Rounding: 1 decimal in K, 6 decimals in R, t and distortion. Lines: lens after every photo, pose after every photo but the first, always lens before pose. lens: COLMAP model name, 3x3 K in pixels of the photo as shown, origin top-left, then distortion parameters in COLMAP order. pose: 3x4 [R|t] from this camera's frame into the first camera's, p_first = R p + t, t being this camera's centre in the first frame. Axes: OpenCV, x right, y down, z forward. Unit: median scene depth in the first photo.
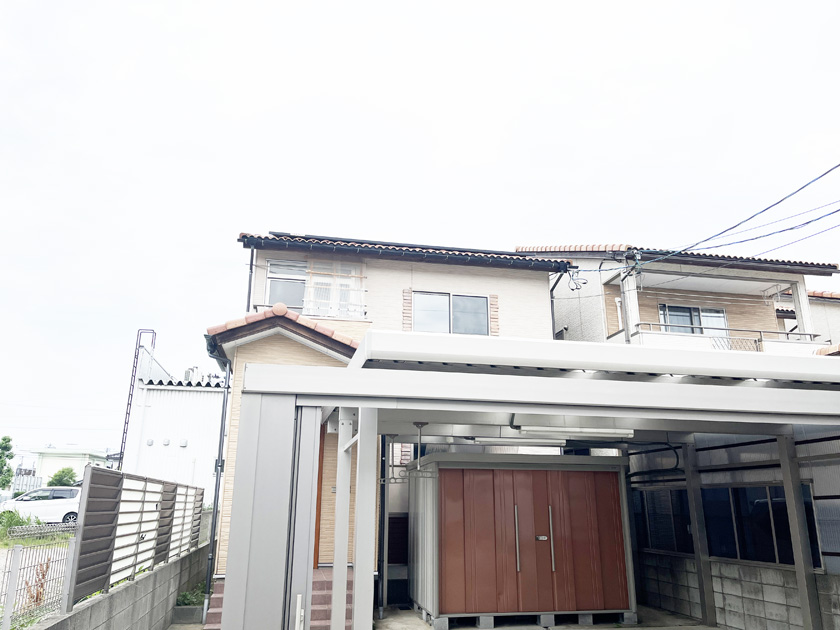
lens RADIAL K [[628.7, 0, 421.8], [0, 628.7, 313.5], [0, 0, 1]] dist [0.009880, -0.041640]
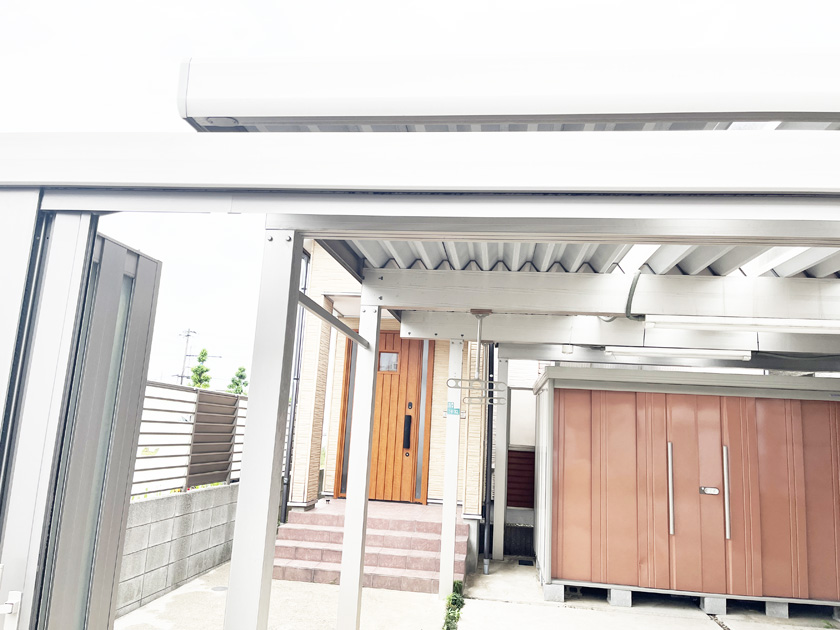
lens RADIAL K [[628.7, 0, 416.2], [0, 628.7, 316.4], [0, 0, 1]] dist [0.009880, -0.041640]
pose [[0.946229, -0.009479, -0.323360, 0.113401], [0.042398, 0.994582, 0.094911, 0.087565], [0.320708, -0.103518, 0.941504, 0.267966]]
